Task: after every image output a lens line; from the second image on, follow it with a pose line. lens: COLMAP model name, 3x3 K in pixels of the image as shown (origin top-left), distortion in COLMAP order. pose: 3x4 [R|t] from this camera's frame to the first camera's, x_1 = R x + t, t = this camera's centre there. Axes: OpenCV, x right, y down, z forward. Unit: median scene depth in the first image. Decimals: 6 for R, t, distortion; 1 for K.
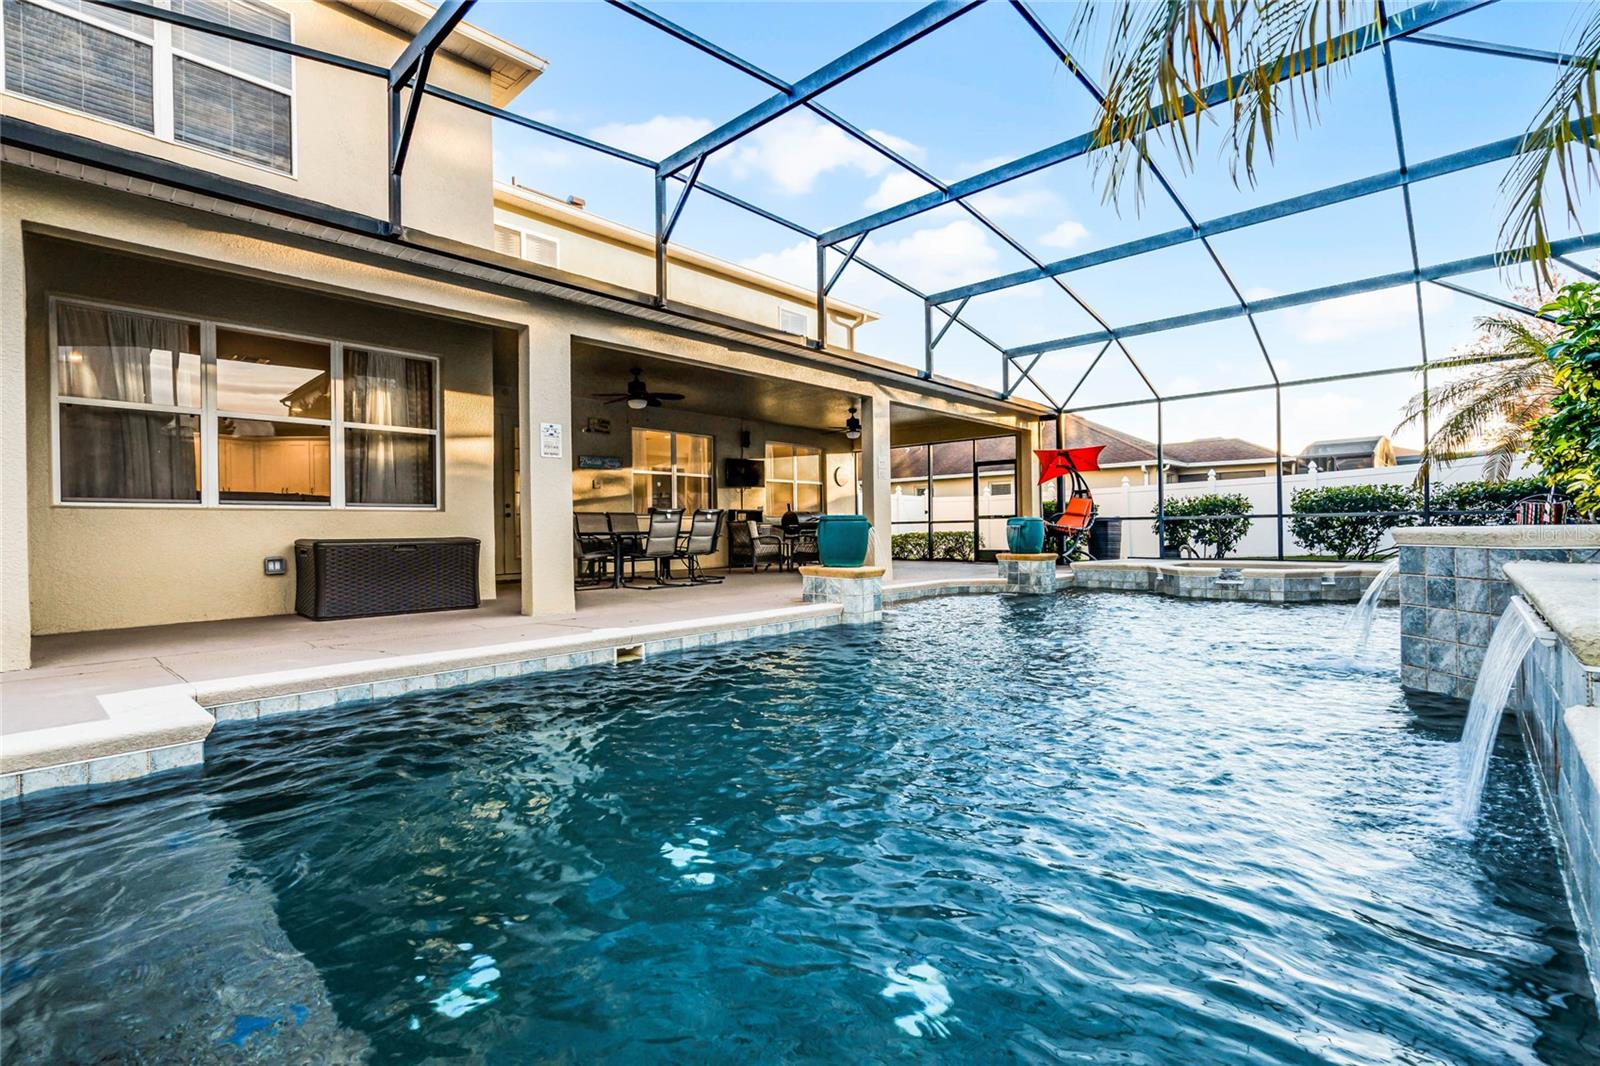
lens RADIAL K [[722.6, 0, 796.9], [0, 722.6, 534.7], [0, 0, 1]] dist [0.000336, 0.002120]
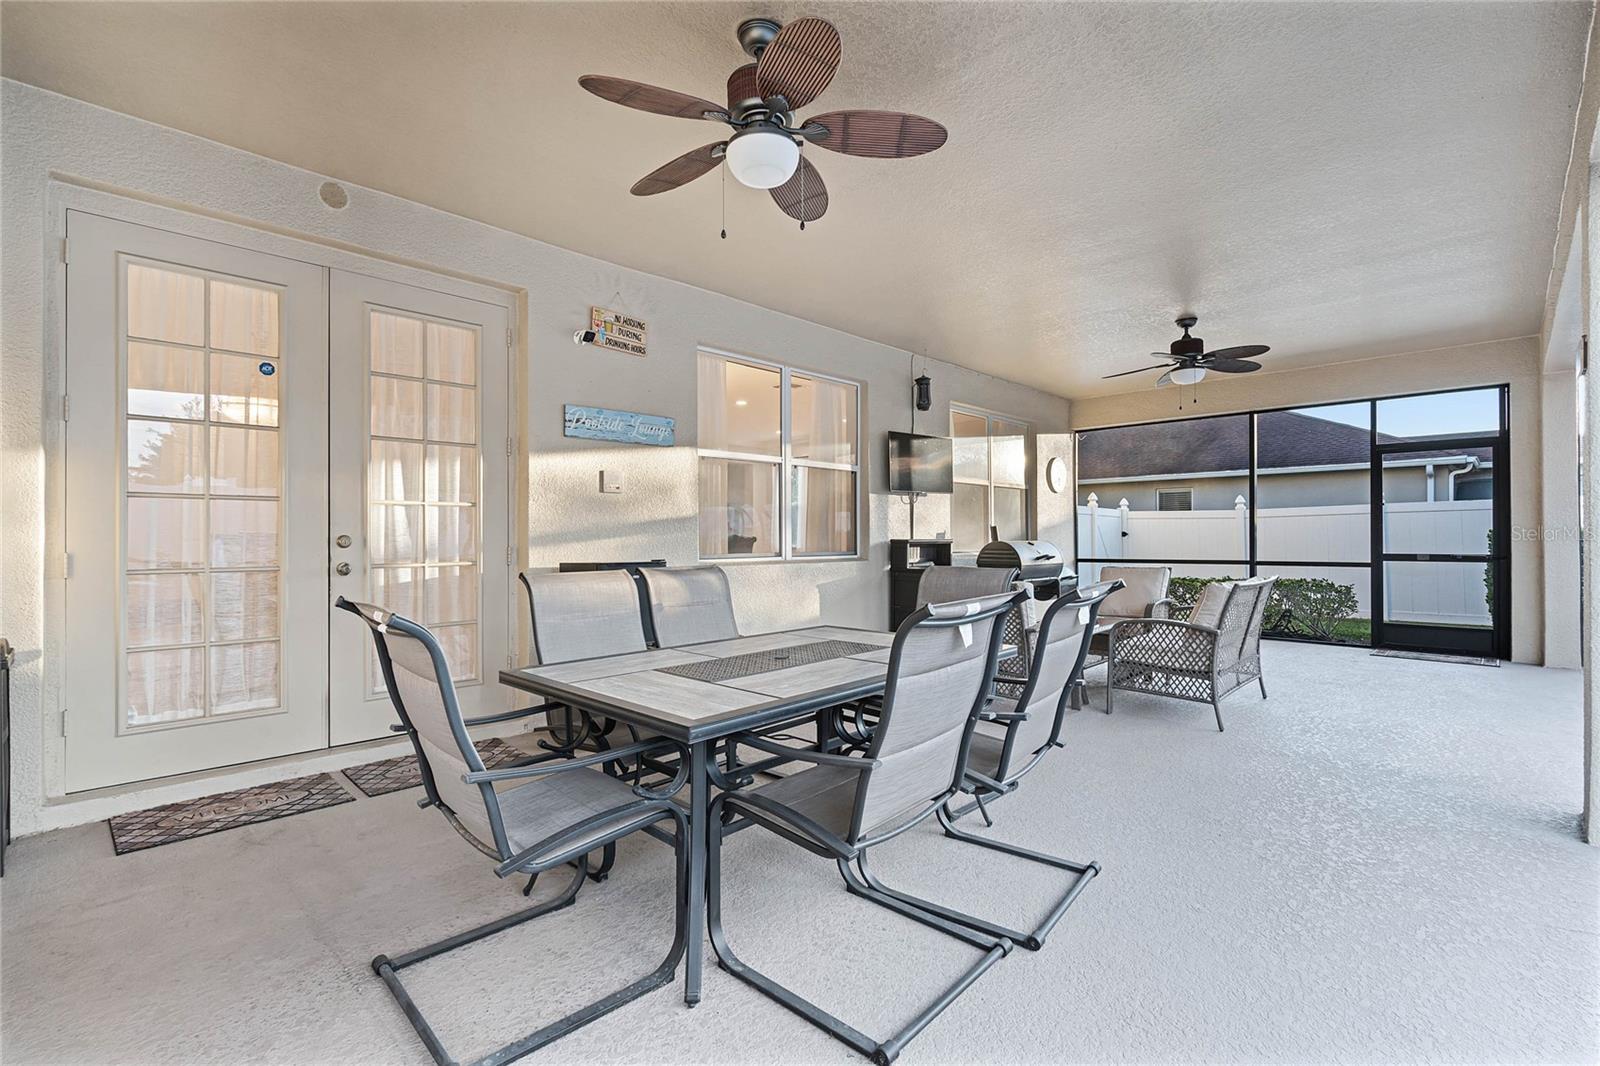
lens RADIAL K [[722.6, 0, 800.2], [0, 722.6, 531.9], [0, 0, 1]] dist [0.000336, 0.002120]
pose [[0.999698, 0.006434, -0.023710, -0.165210], [-0.006799, 0.999859, -0.015363, -0.038027], [0.023608, 0.015519, 0.999601, 0.614124]]
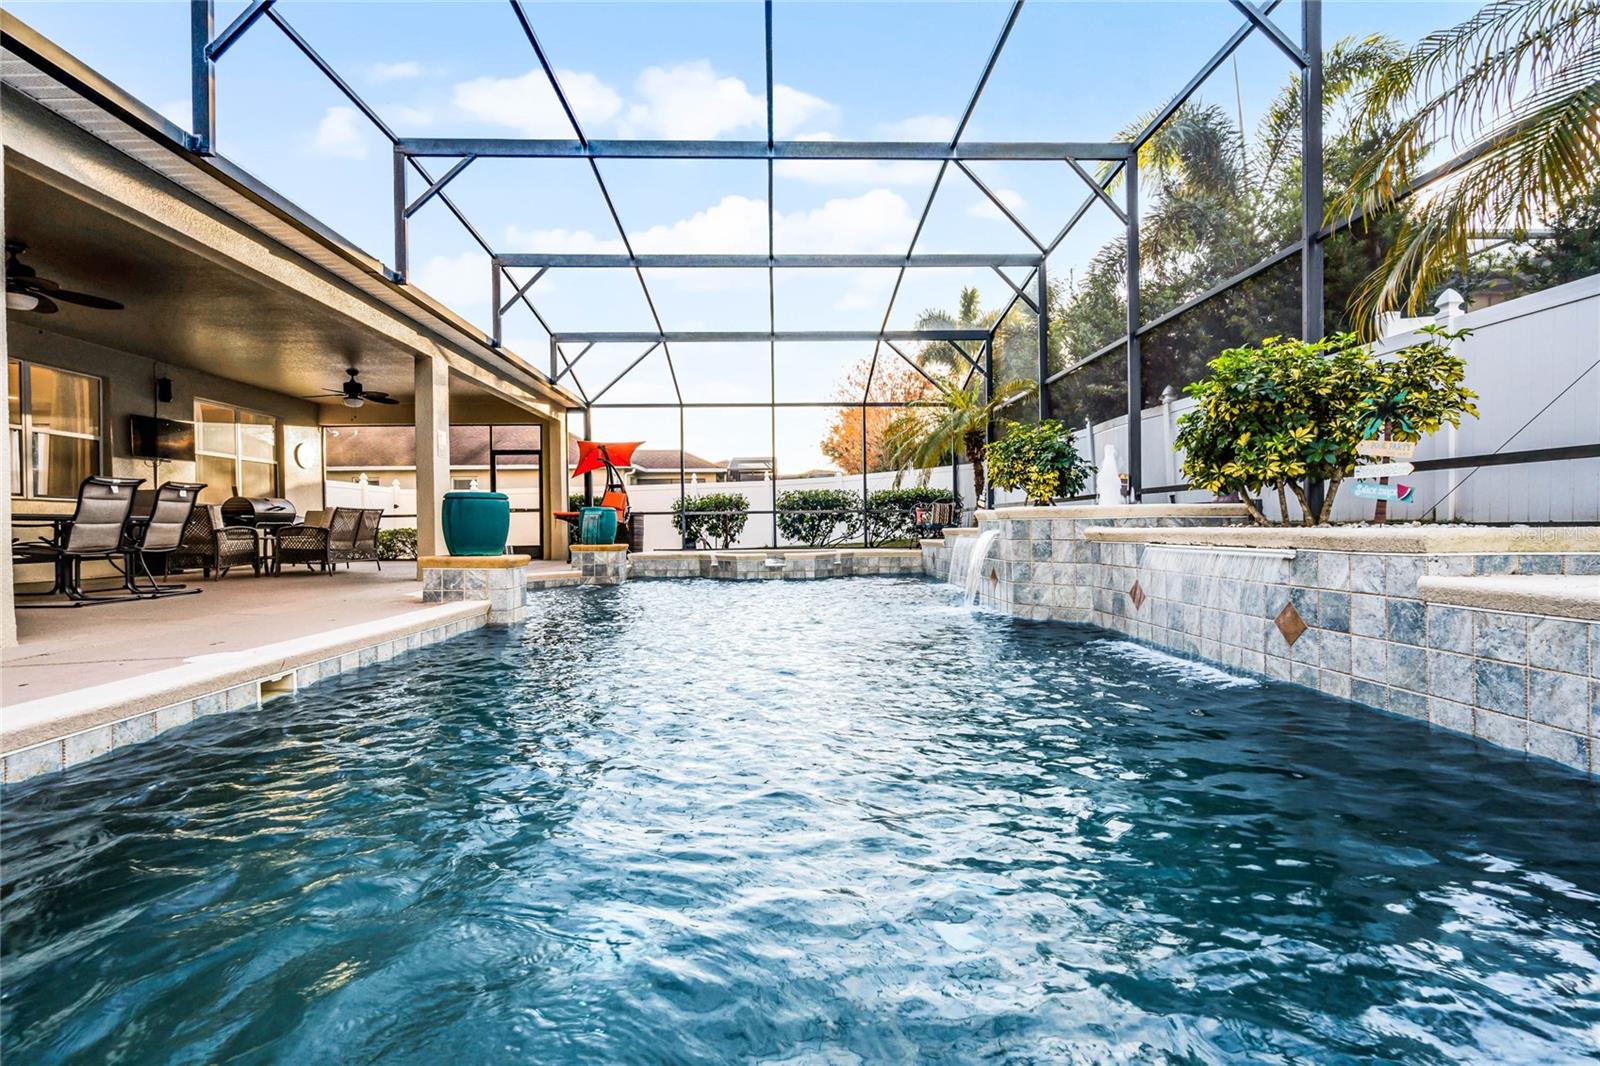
lens RADIAL K [[722.6, 0, 797.4], [0, 722.6, 535.7], [0, 0, 1]] dist [0.000336, 0.002120]
pose [[0.710517, -0.003364, 0.703672, -0.151245], [0.006793, 0.999975, -0.002078, 0.015193], [-0.703647, 0.006257, 0.710522, 0.097956]]
